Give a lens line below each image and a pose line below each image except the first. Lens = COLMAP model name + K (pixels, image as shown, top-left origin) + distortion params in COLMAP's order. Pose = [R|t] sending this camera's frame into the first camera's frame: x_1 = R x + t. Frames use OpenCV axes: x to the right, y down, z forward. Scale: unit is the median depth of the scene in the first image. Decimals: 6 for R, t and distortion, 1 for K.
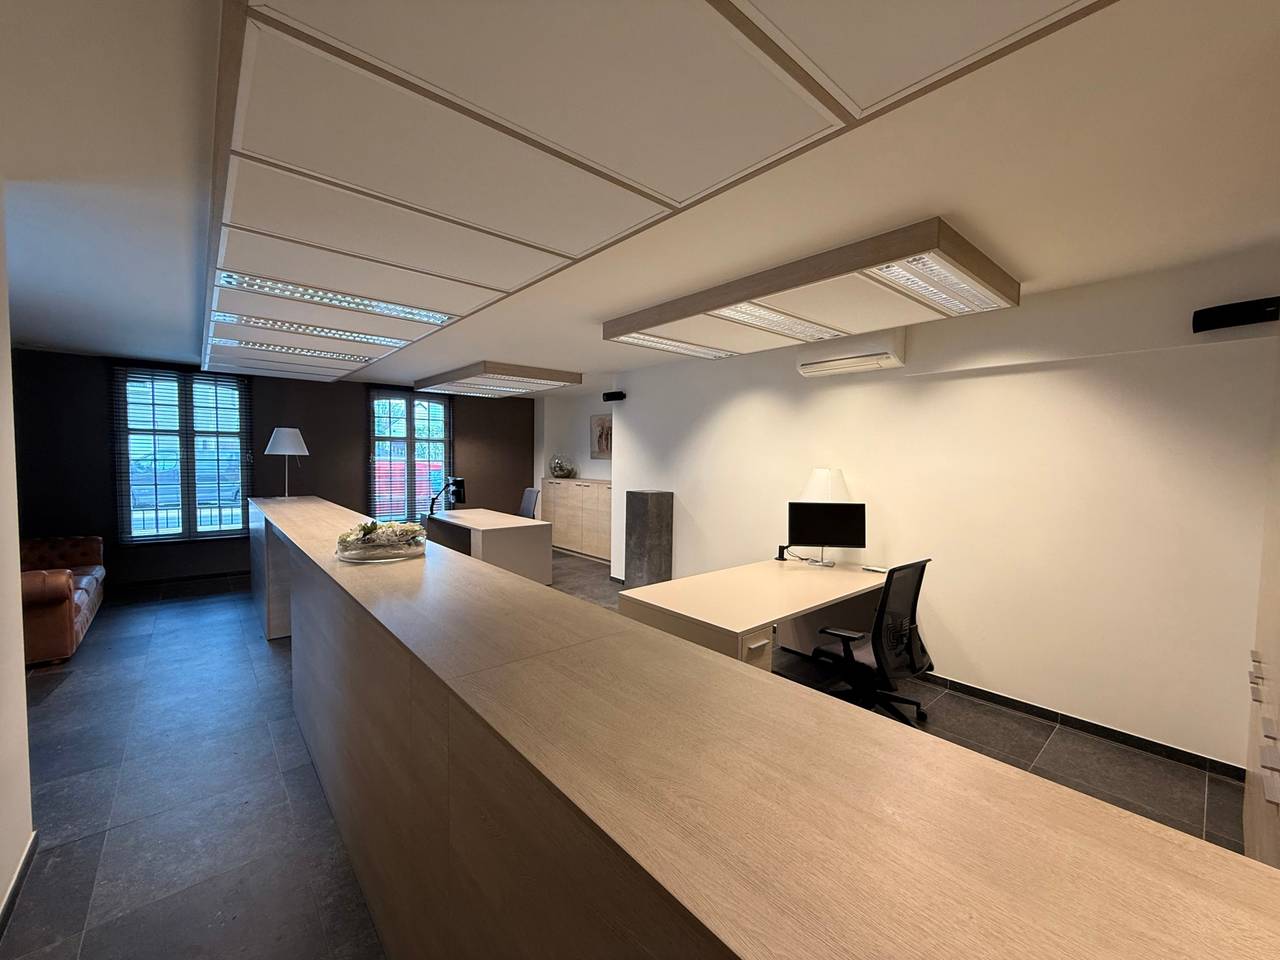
lens RADIAL K [[508.7, 0, 635.5], [0, 508.7, 481.0], [0, 0, 1]] dist [-0.001290, -0.000599]
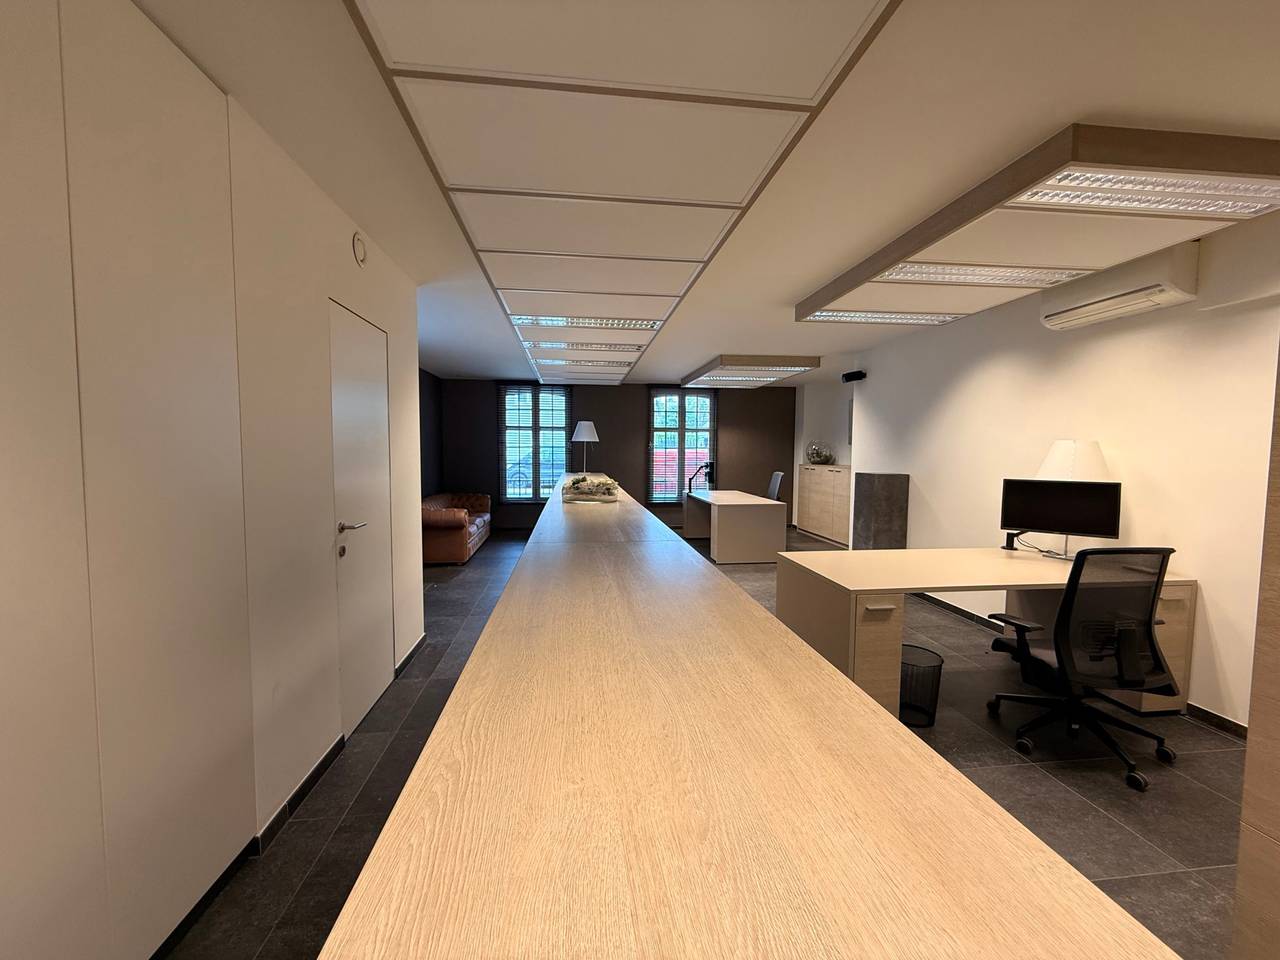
lens RADIAL K [[508.7, 0, 635.5], [0, 508.7, 481.0], [0, 0, 1]] dist [-0.001290, -0.000599]
pose [[0.829455, 0.026157, -0.557961, 0.171333], [-0.021584, 0.999658, 0.014778, 0.029676], [0.558157, -0.000215, 0.829735, -0.042118]]
